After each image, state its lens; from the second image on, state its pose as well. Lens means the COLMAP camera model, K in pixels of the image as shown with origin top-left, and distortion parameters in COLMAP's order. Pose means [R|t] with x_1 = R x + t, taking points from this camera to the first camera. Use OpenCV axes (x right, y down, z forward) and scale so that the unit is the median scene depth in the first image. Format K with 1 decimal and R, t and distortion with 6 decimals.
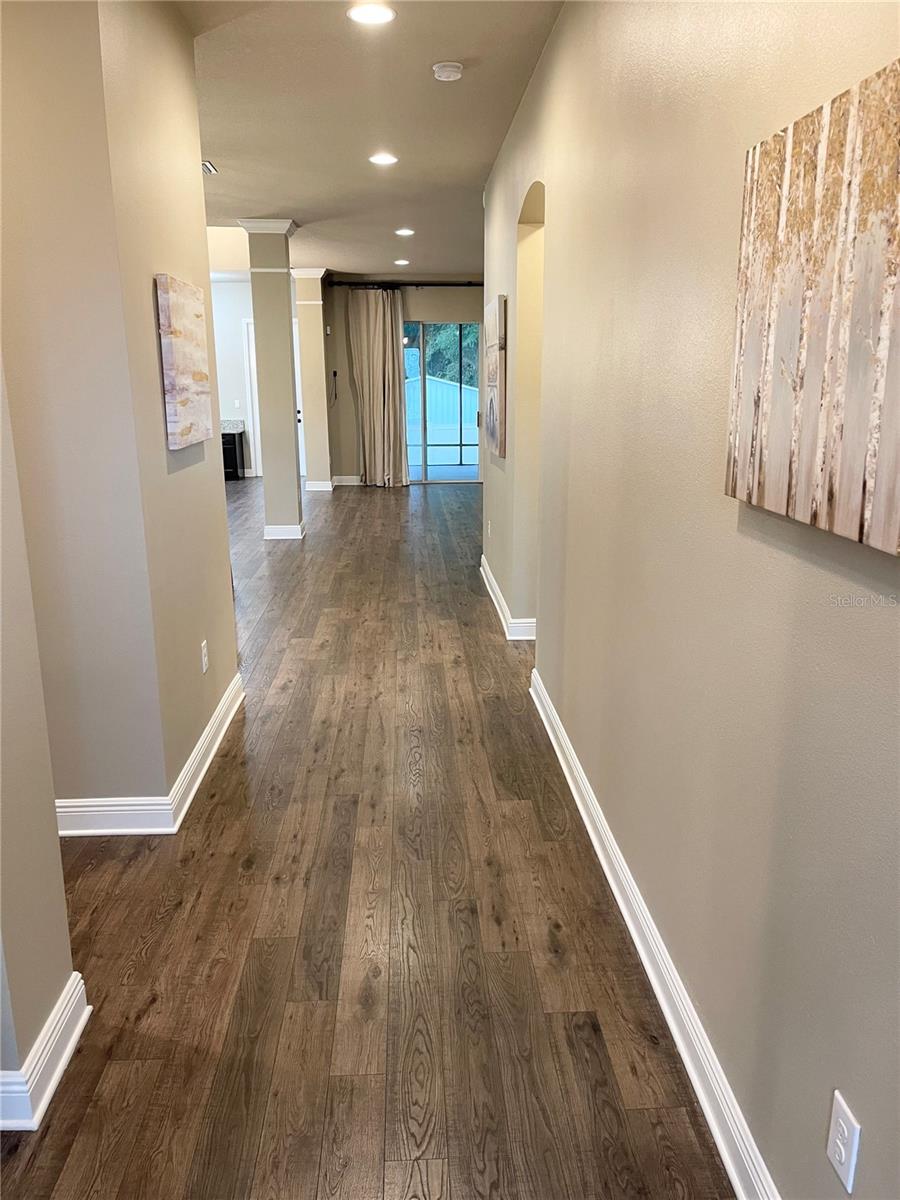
lens RADIAL K [[910.0, 0, 451.9], [0, 910.0, 601.1], [0, 0, 1]] dist [0.065175, -0.091152]
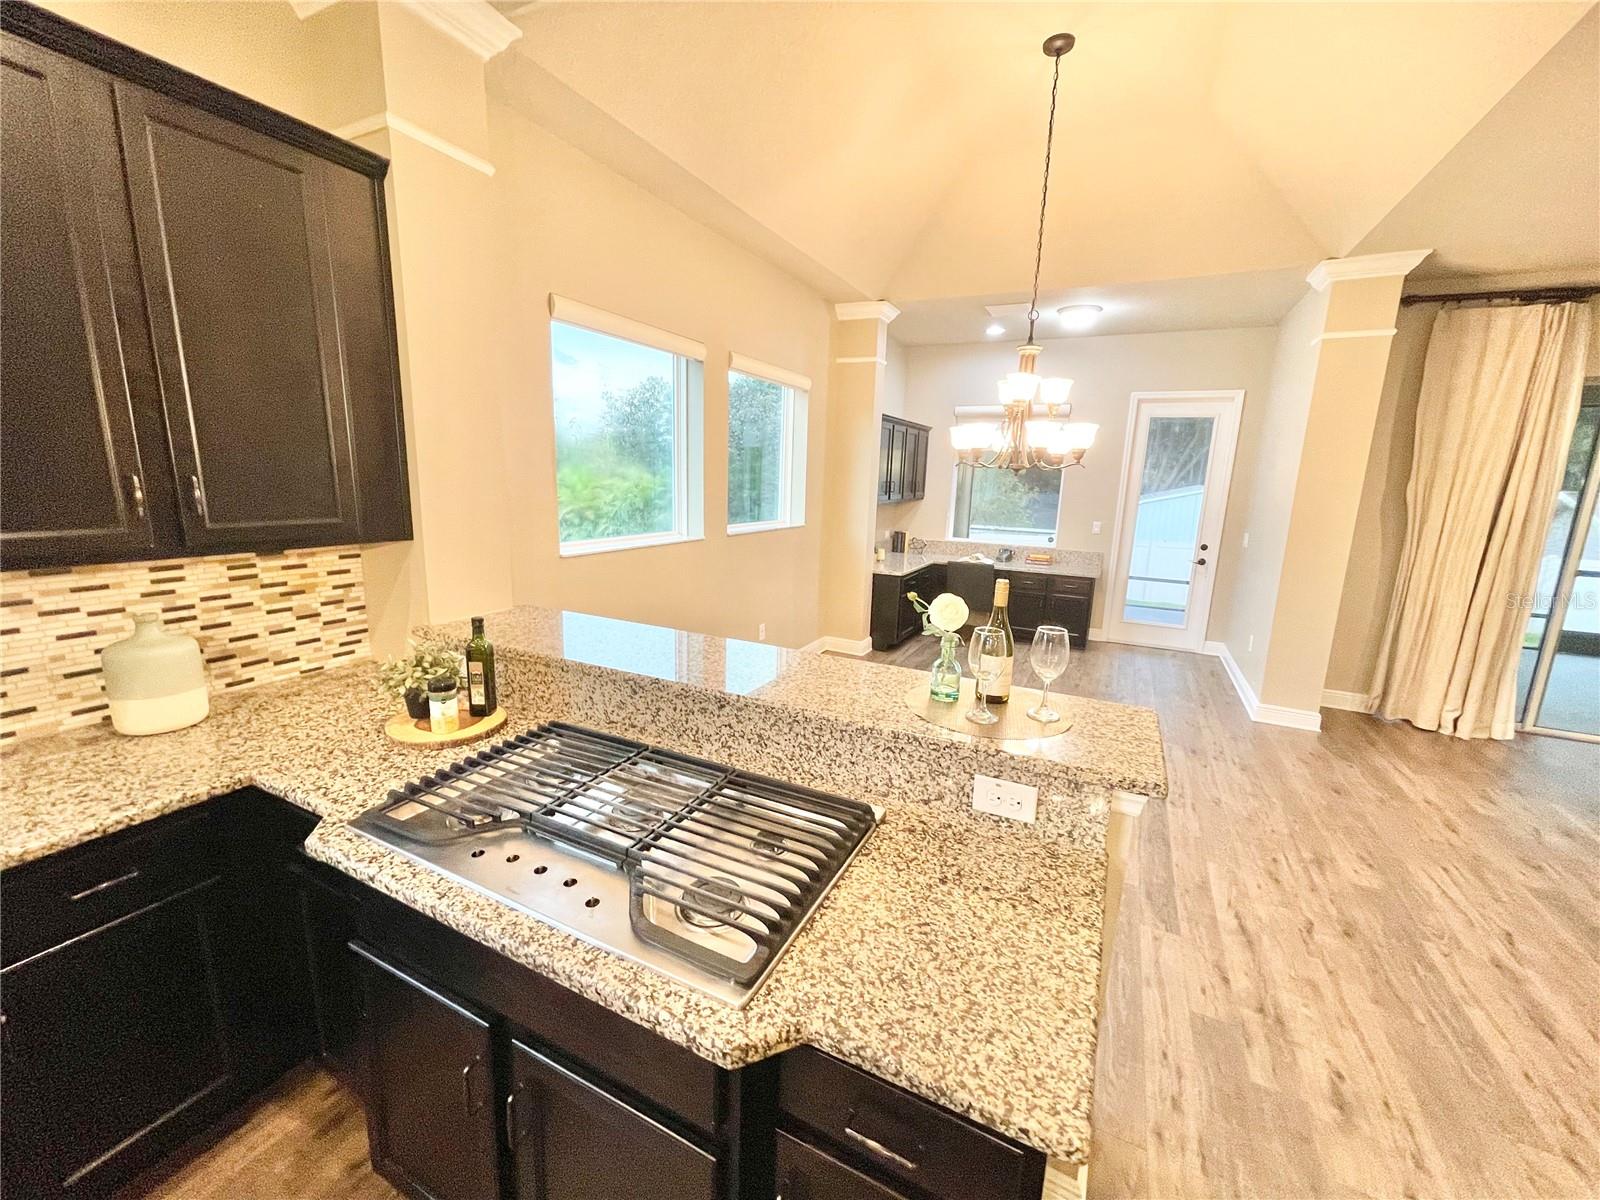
lens RADIAL K [[643.9, 0, 794.2], [0, 643.9, 601.1], [0, 0, 1]] dist [-0.002472, 0.000467]
pose [[0.866058, 0.130106, -0.482718, -0.337134], [-0.154123, 0.987999, -0.010224, -0.223166], [0.475595, 0.083253, 0.875716, 0.895945]]
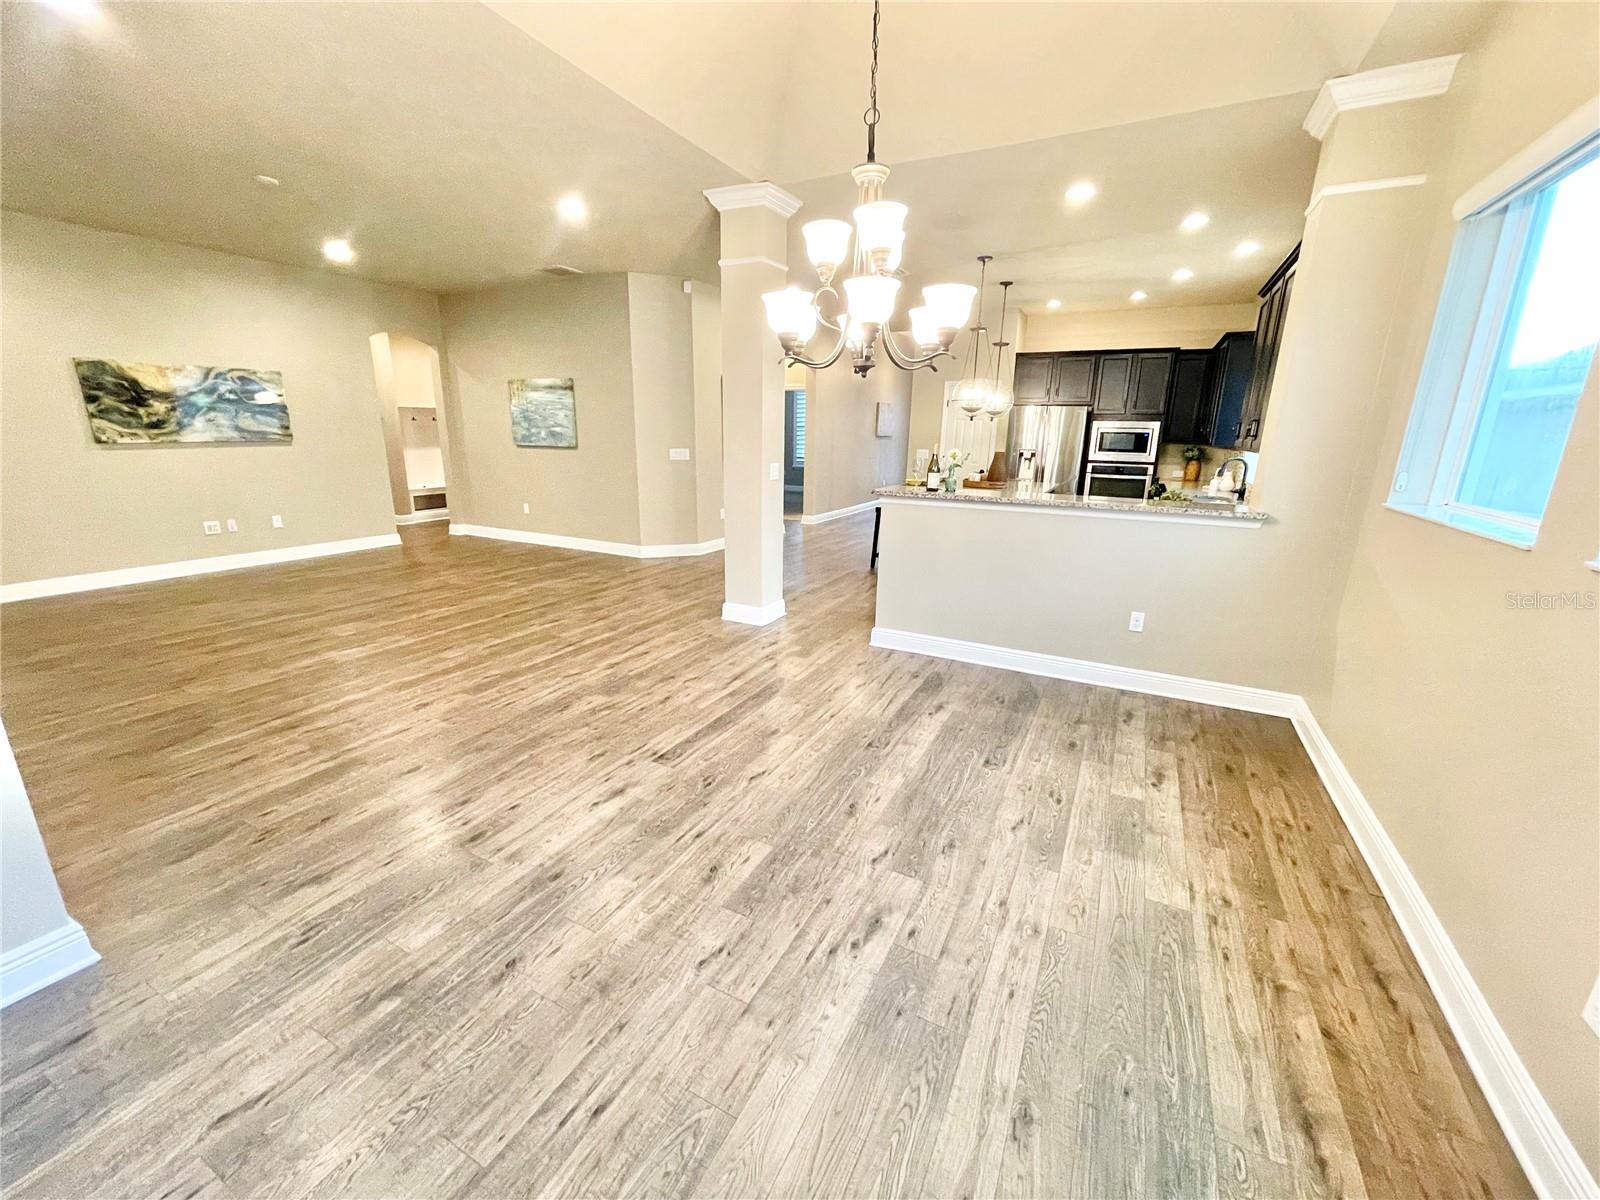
lens RADIAL K [[643.9, 0, 794.2], [0, 643.9, 601.1], [0, 0, 1]] dist [-0.002472, 0.000467]
pose [[-0.859571, -0.142447, 0.490762, -0.538291], [0.109181, 0.886995, 0.448687, -0.365130], [-0.499217, 0.439260, -0.746882, 1.552249]]
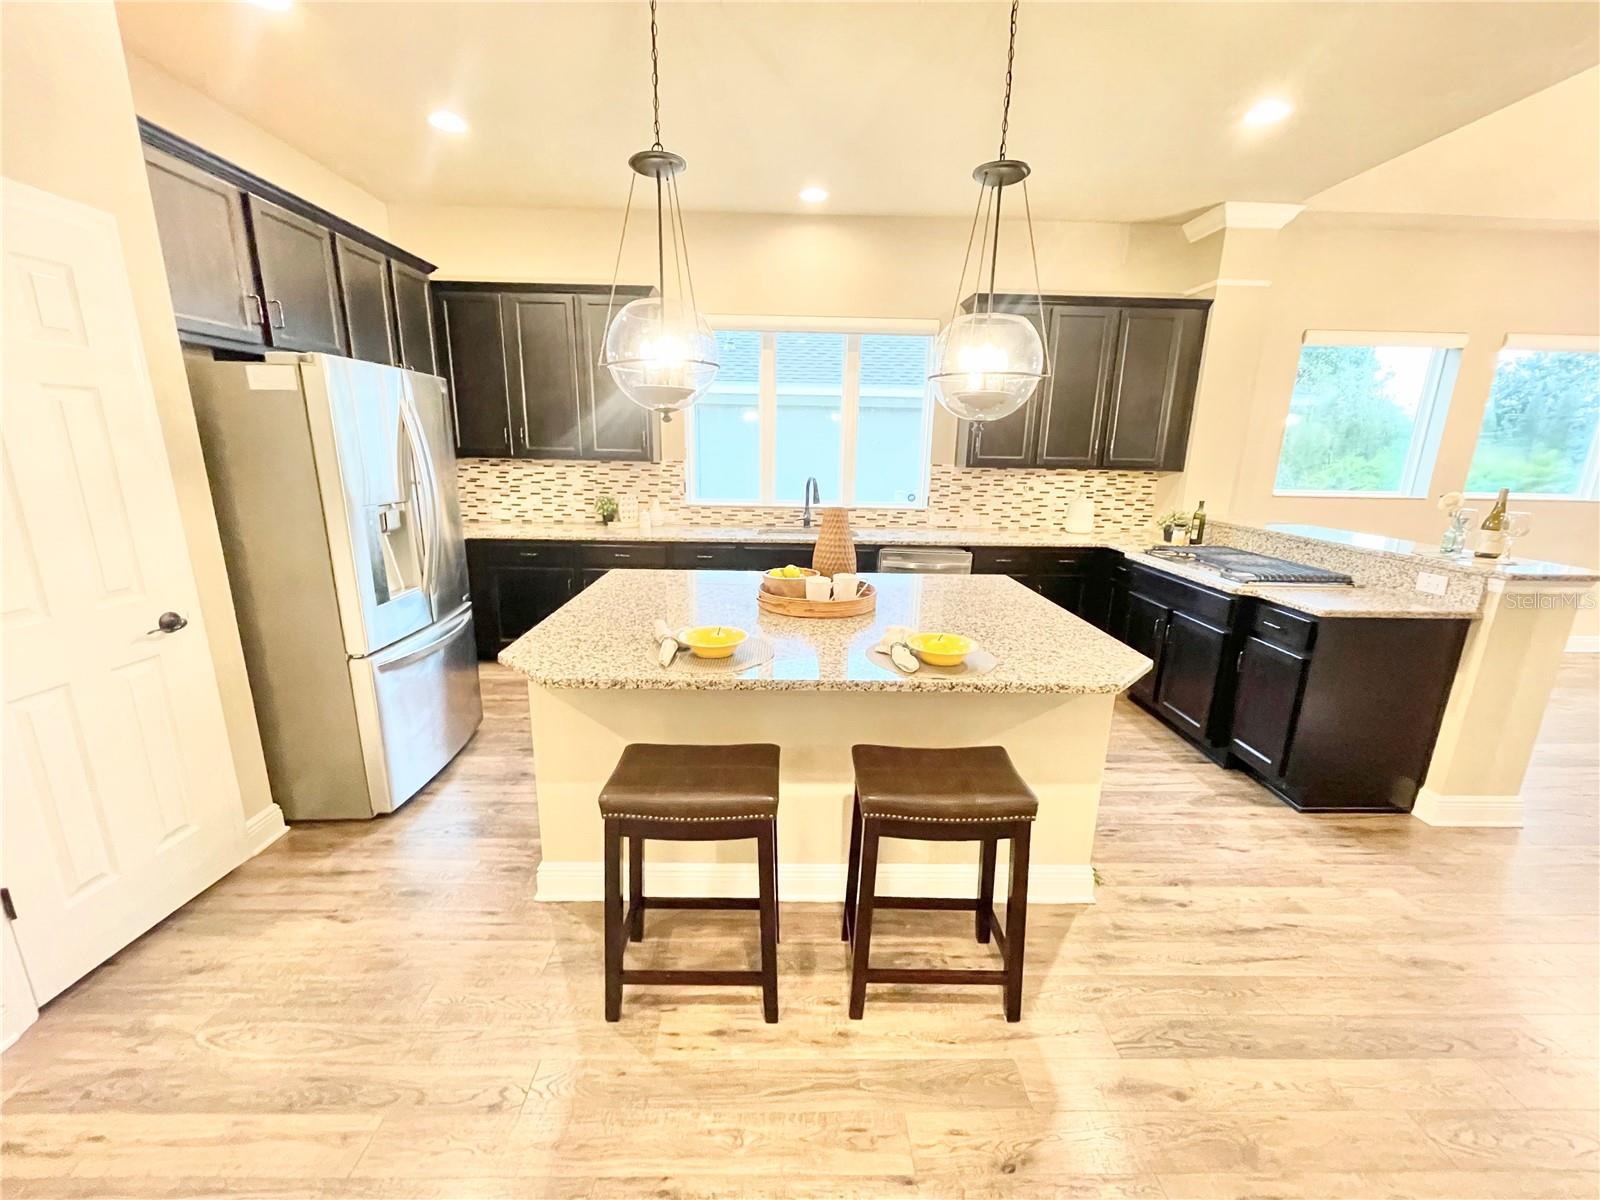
lens RADIAL K [[643.9, 0, 794.2], [0, 643.9, 601.1], [0, 0, 1]] dist [-0.002472, 0.000467]
pose [[-0.035248, 0.244281, -0.969064, -0.034343], [-0.254579, 0.935483, 0.245075, -0.174562], [0.966409, 0.255341, 0.029215, 0.742045]]
